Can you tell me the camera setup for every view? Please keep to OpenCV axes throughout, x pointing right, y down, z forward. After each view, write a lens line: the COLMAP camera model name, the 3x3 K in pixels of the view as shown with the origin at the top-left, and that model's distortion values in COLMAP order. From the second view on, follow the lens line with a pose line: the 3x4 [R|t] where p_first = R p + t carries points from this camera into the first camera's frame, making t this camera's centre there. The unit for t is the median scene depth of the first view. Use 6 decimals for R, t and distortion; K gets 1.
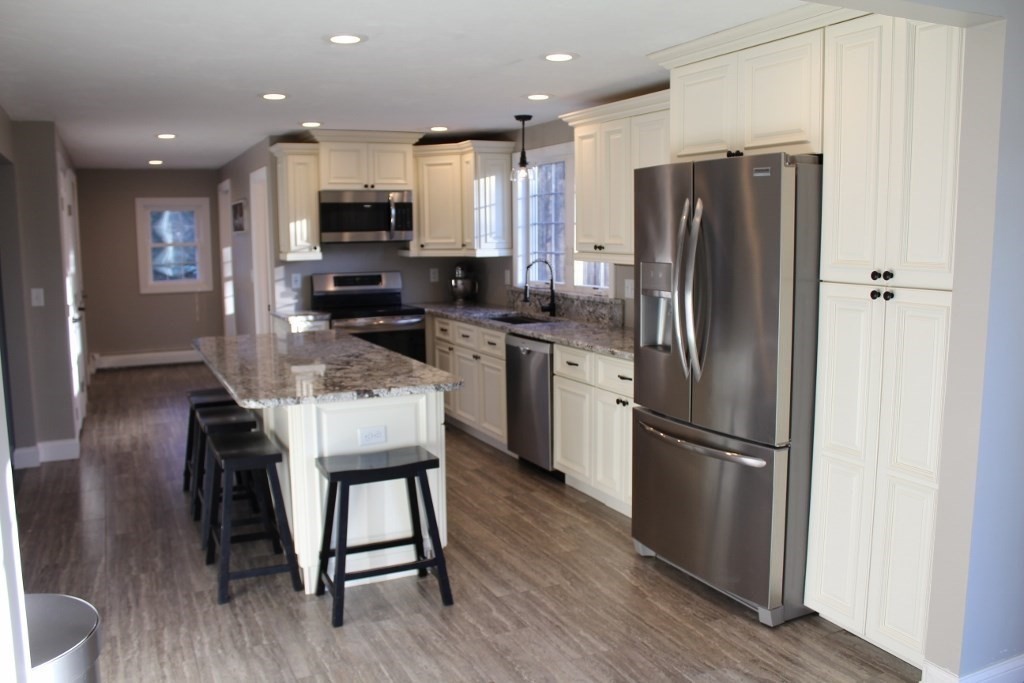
lens RADIAL K [[849.9, 0, 512.0], [0, 849.9, 341.5], [0, 0, 1]] dist [-0.162167, 0.138168]
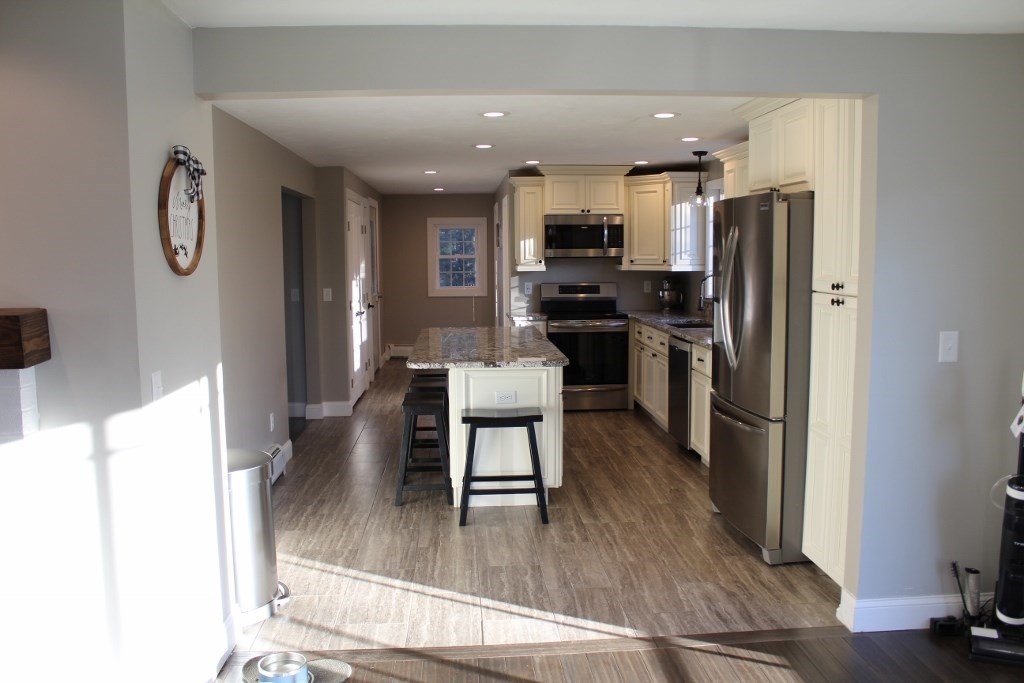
lens RADIAL K [[849.9, 0, 512.0], [0, 849.9, 341.5], [0, 0, 1]] dist [-0.162167, 0.138168]
pose [[0.927035, 0.042475, -0.372562, 0.214660], [-0.048778, 0.998781, -0.007504, 0.017876], [0.371789, 0.025130, 0.927977, -0.174608]]
